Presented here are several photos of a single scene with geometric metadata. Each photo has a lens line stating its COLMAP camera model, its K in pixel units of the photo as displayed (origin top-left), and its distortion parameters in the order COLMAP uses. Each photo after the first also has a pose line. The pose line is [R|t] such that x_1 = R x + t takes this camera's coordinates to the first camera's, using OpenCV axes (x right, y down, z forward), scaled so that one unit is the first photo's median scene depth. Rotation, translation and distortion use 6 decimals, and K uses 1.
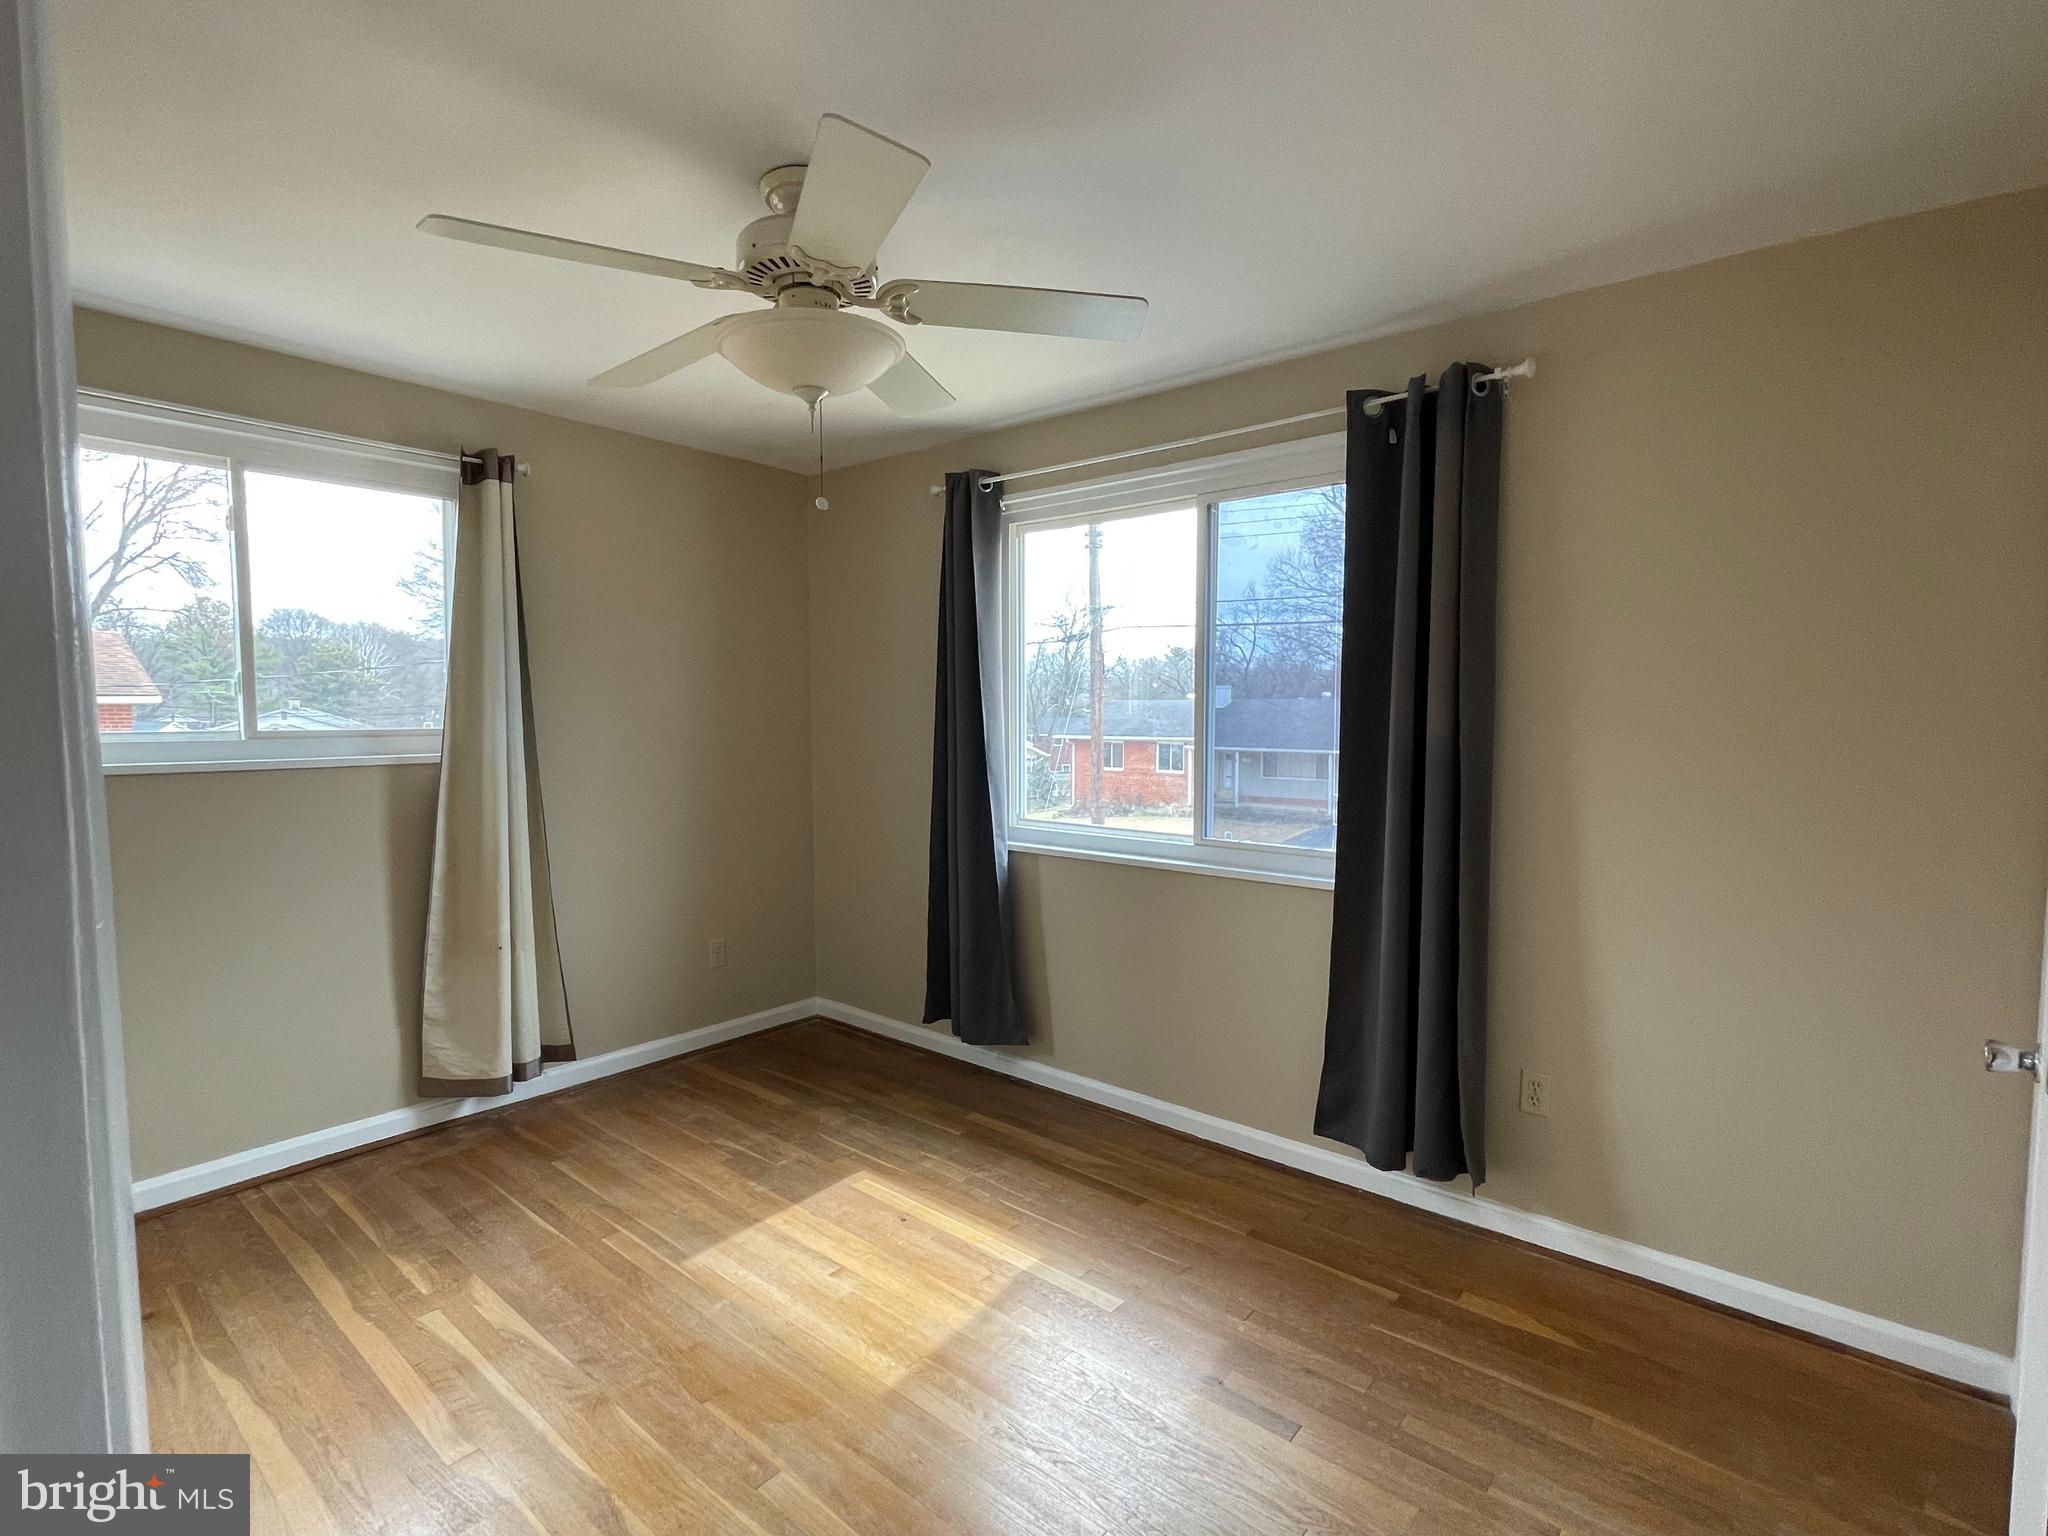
lens RADIAL K [[962.4, 0, 1019.3], [0, 962.4, 778.9], [0, 0, 1]] dist [-0.004512, 0.002878]
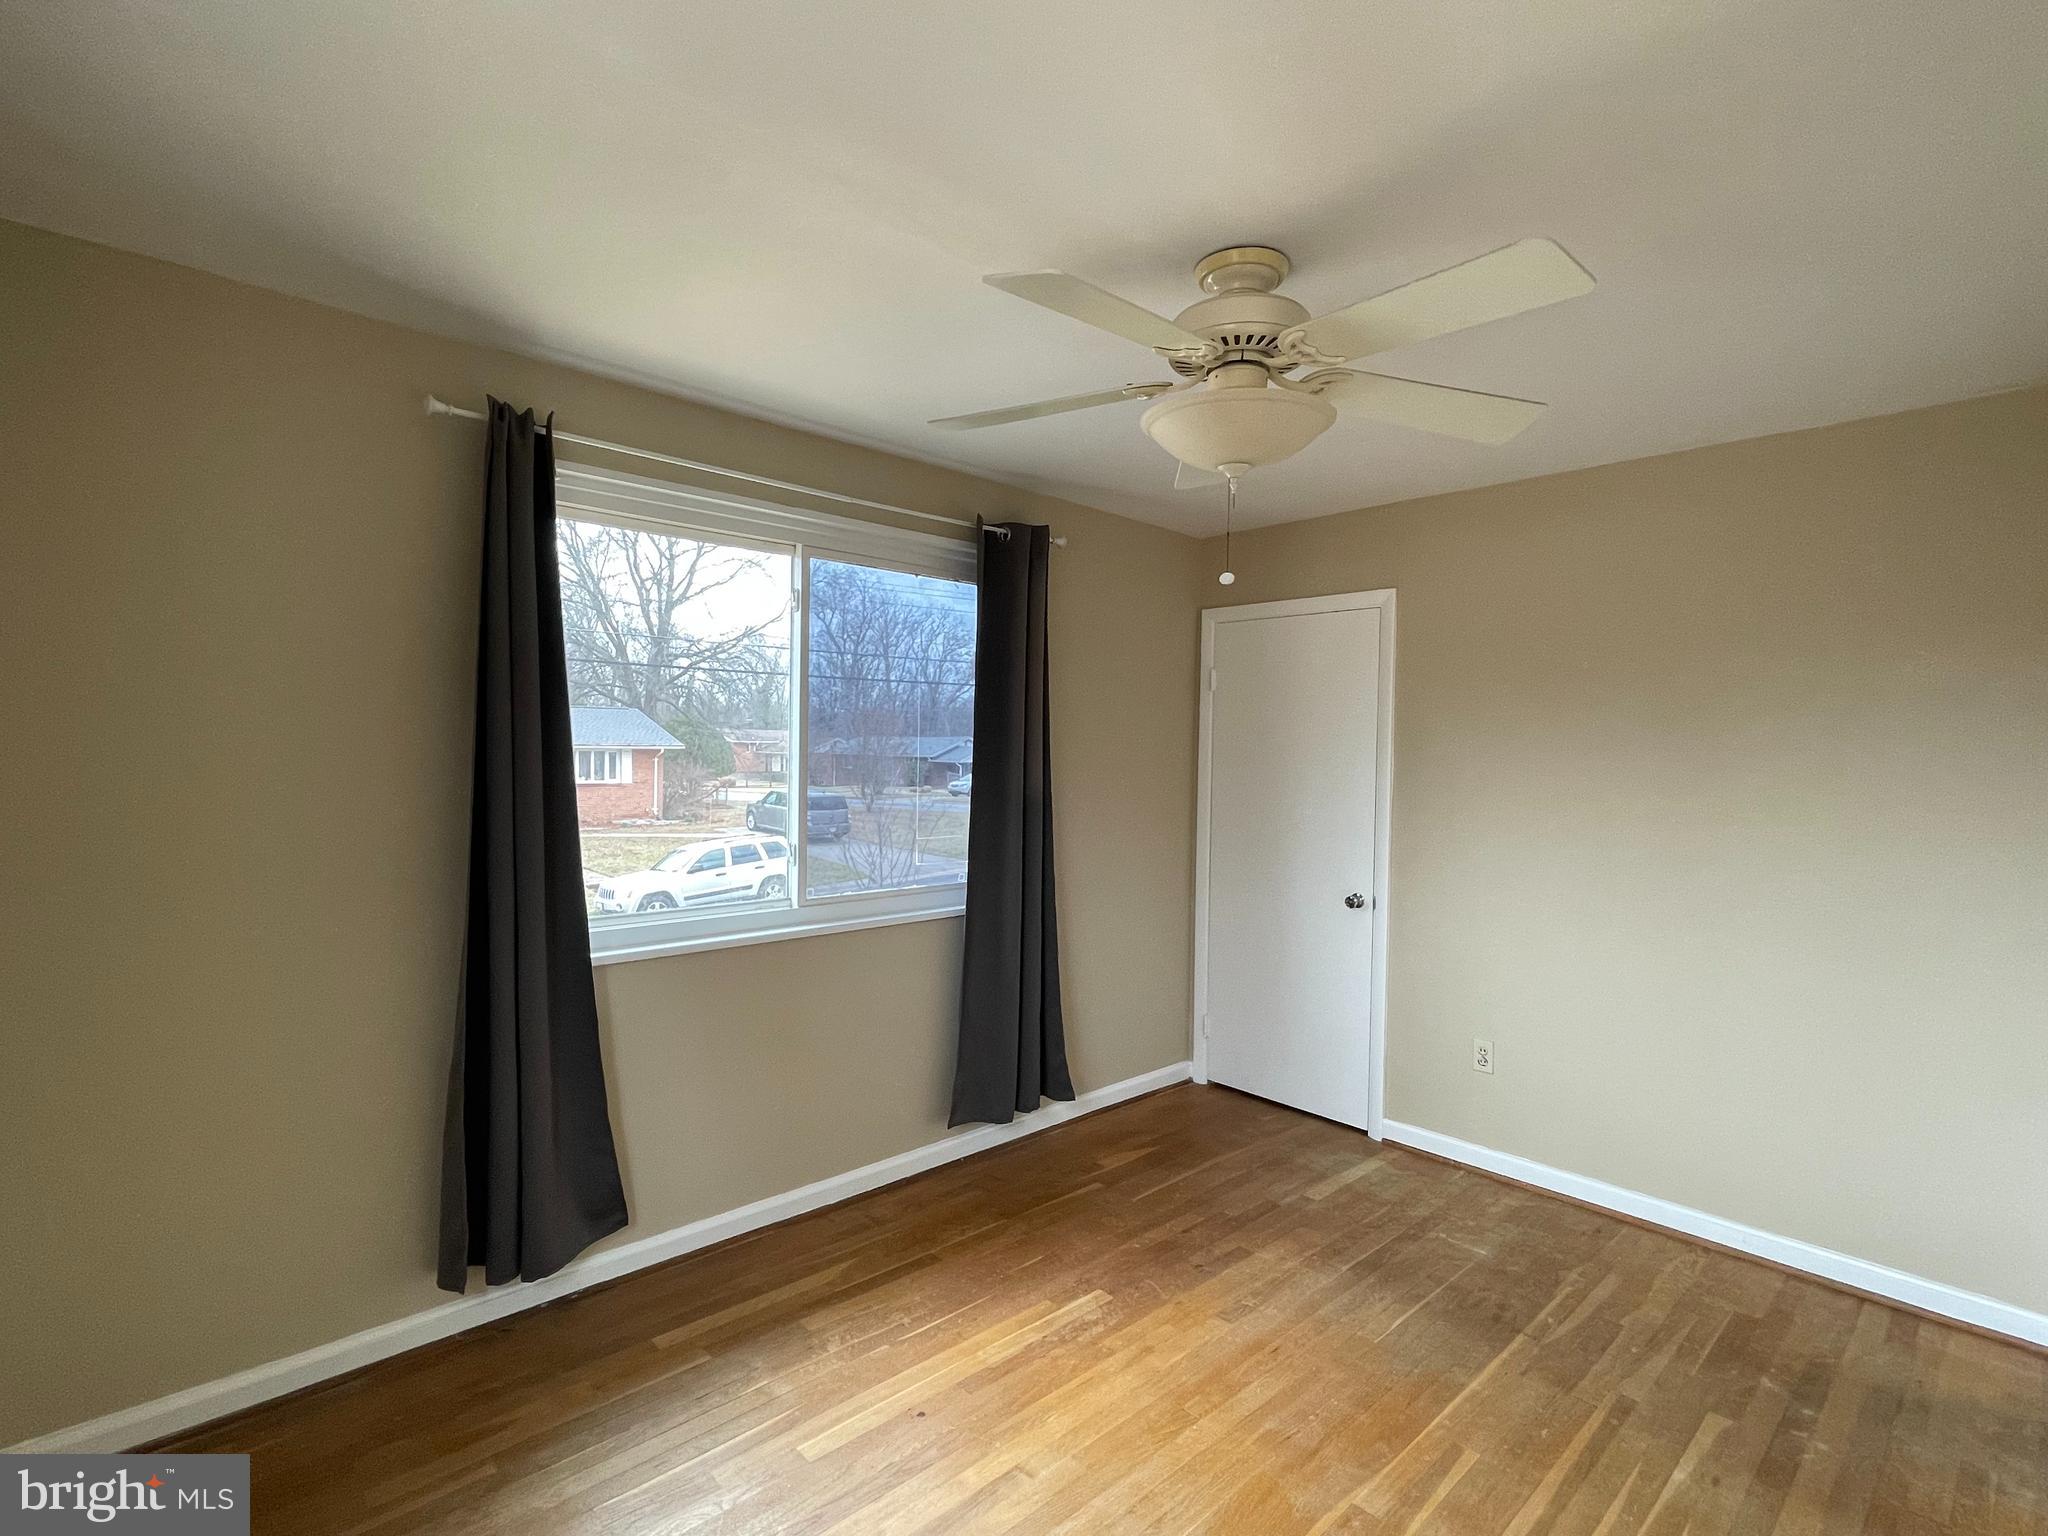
lens RADIAL K [[962.4, 0, 1025.1], [0, 962.4, 761.9], [0, 0, 1]] dist [-0.004512, 0.002878]
pose [[0.139935, -0.014396, 0.990056, -0.799468], [0.053725, 0.998532, 0.006926, -0.074929], [-0.988702, 0.052221, 0.140503, 0.696647]]
